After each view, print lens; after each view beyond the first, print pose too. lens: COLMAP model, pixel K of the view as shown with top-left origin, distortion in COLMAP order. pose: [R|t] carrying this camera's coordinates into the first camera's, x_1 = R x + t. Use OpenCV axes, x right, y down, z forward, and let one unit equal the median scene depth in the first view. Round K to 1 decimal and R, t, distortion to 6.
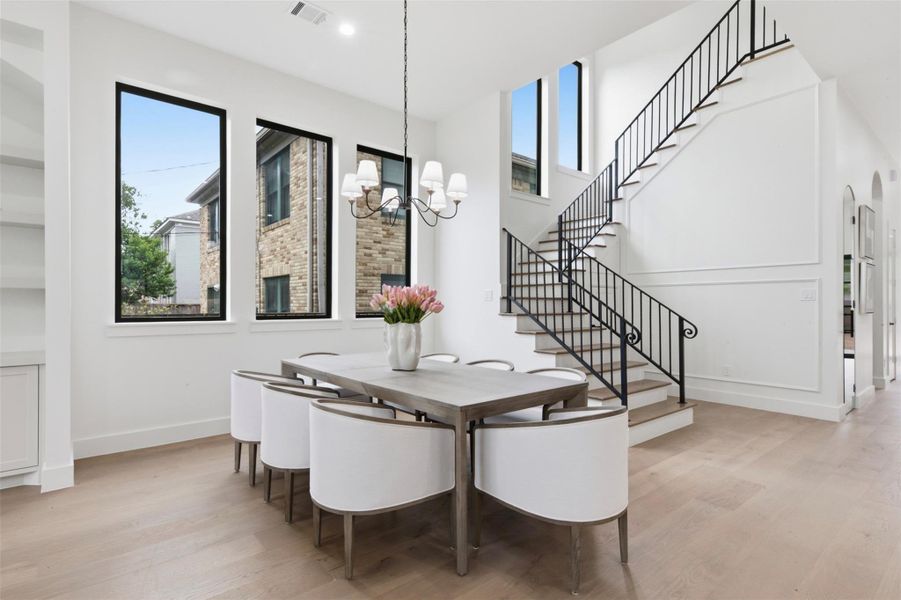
lens RADIAL K [[456.2, 0, 465.0], [0, 456.2, 302.3], [0, 0, 1]] dist [0.024262, 0.002549]
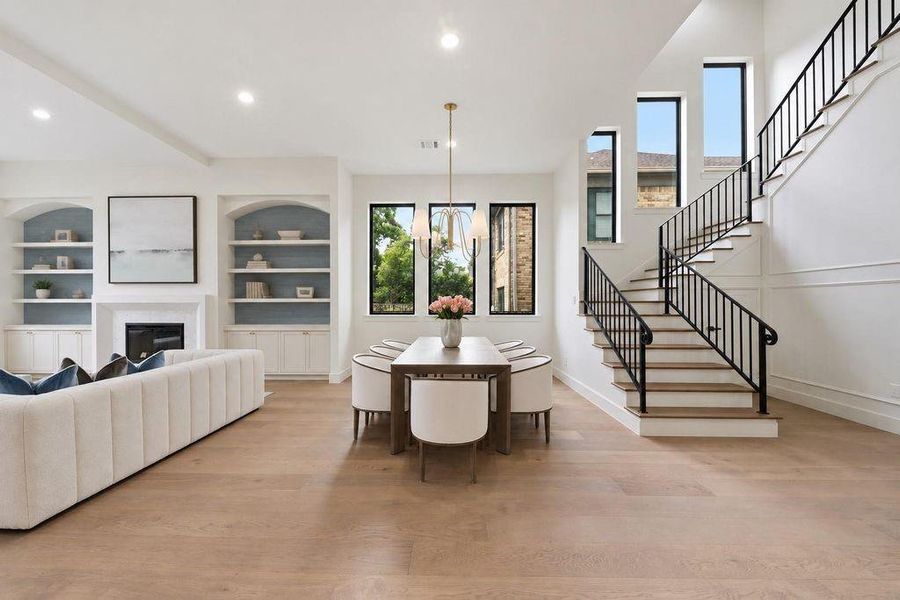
lens RADIAL K [[353.9, 0, 470.1], [0, 353.9, 303.2], [0, 0, 1]] dist [-0.006499, 0.000365]
pose [[0.761811, 0.001106, -0.647798, 0.467183], [0.000954, 0.999996, 0.002829, -0.008015], [0.647799, -0.002773, 0.761807, 0.061995]]
